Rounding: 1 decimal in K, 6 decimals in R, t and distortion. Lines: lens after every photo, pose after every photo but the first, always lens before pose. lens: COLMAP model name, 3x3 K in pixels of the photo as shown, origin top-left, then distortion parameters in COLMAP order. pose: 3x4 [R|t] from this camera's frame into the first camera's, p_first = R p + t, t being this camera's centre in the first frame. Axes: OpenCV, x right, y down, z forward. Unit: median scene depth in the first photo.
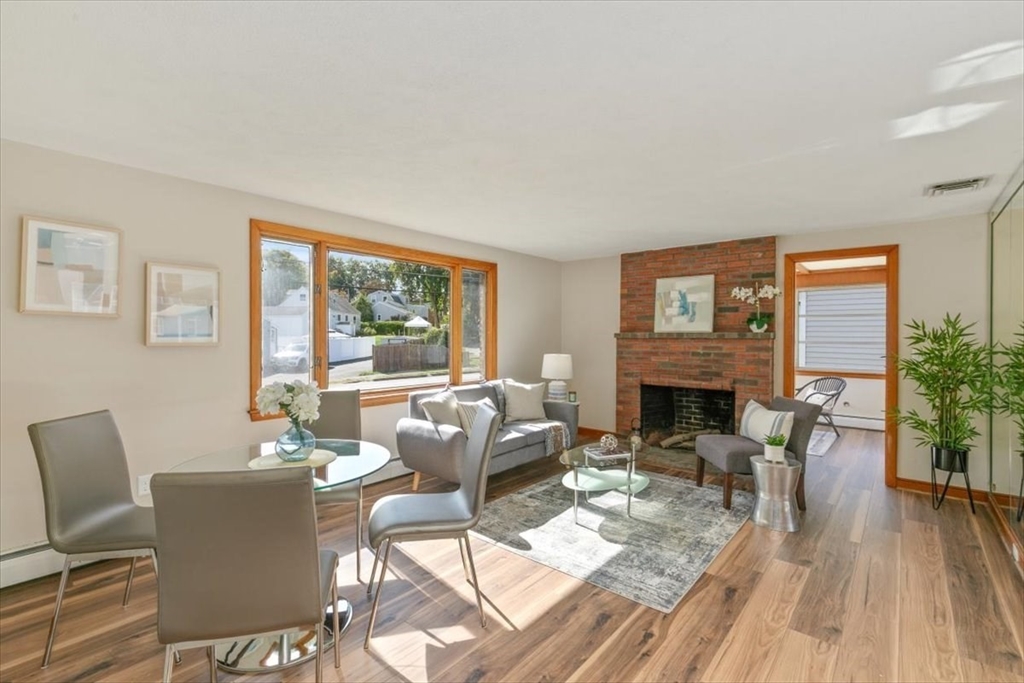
lens RADIAL K [[455.8, 0, 513.1], [0, 455.8, 336.9], [0, 0, 1]] dist [0.002660, 0.000156]
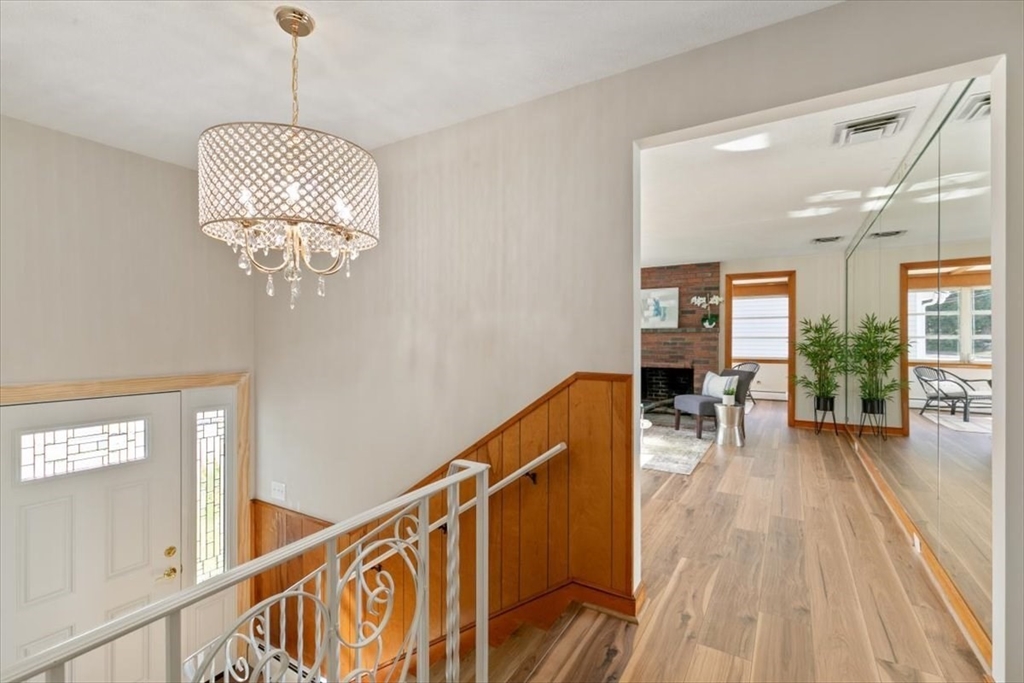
lens RADIAL K [[455.8, 0, 510.8], [0, 455.8, 343.3], [0, 0, 1]] dist [0.002660, 0.000156]
pose [[0.987528, -0.003932, 0.157393, -0.360836], [0.003715, 0.999992, 0.001676, 0.039679], [-0.157399, -0.001070, 0.987535, -0.384650]]
